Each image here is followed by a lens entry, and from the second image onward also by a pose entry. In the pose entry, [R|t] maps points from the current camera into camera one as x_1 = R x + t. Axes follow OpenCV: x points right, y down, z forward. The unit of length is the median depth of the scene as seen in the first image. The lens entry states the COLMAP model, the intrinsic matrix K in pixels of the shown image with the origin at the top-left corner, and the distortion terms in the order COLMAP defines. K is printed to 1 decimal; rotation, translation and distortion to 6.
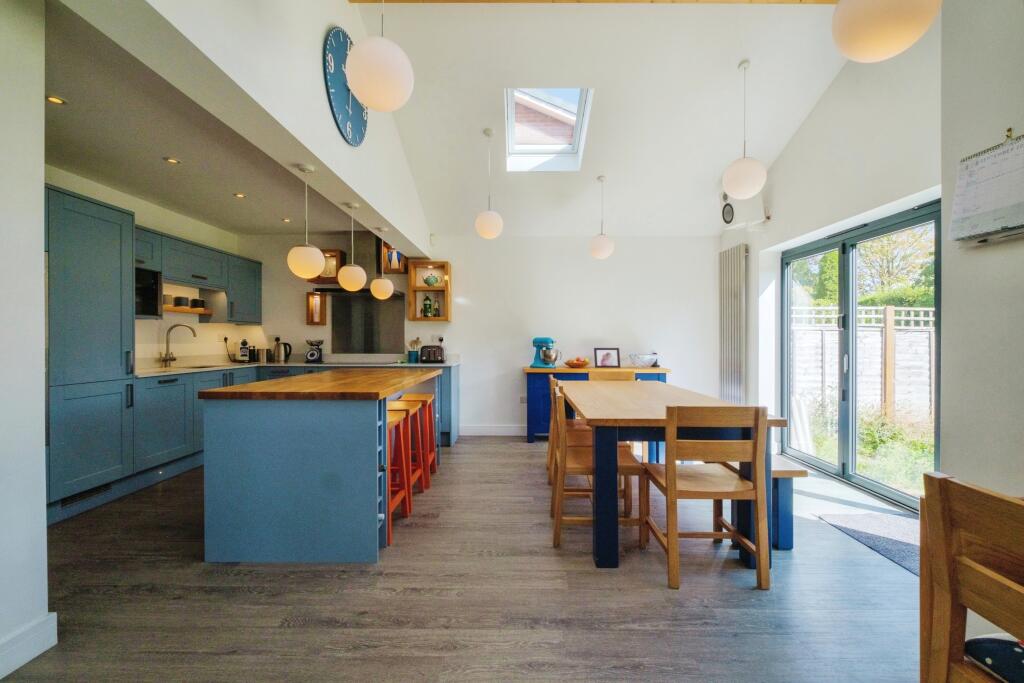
lens RADIAL K [[445.0, 0, 509.6], [0, 445.0, 310.4], [0, 0, 1]] dist [0.001213, -0.003245]
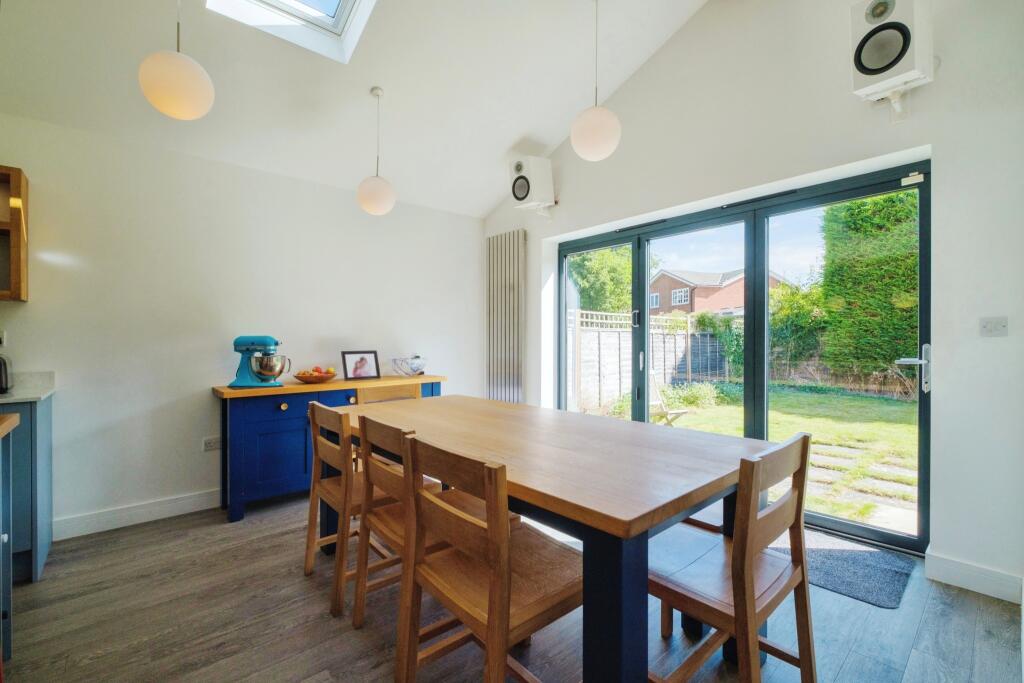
lens RADIAL K [[445.0, 0, 506.7], [0, 445.0, 330.1], [0, 0, 1]] dist [0.001213, -0.003245]
pose [[0.735971, 0.012686, 0.676894, -0.087374], [-0.034522, 0.999227, 0.018807, 0.032877], [-0.676132, -0.037209, 0.735840, 0.362178]]
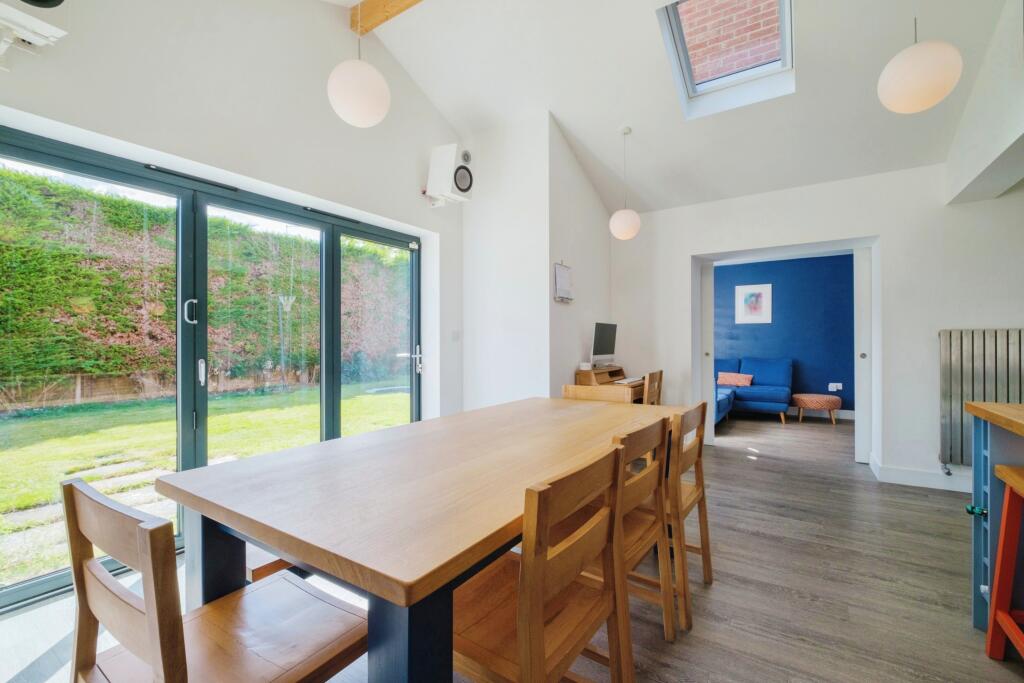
lens RADIAL K [[445.0, 0, 507.1], [0, 445.0, 334.8], [0, 0, 1]] dist [0.001213, -0.003245]
pose [[-0.850697, 0.003218, 0.525647, -0.007598], [-0.033325, 0.997639, -0.060041, 0.063776], [-0.524599, -0.068594, -0.848582, 0.965645]]
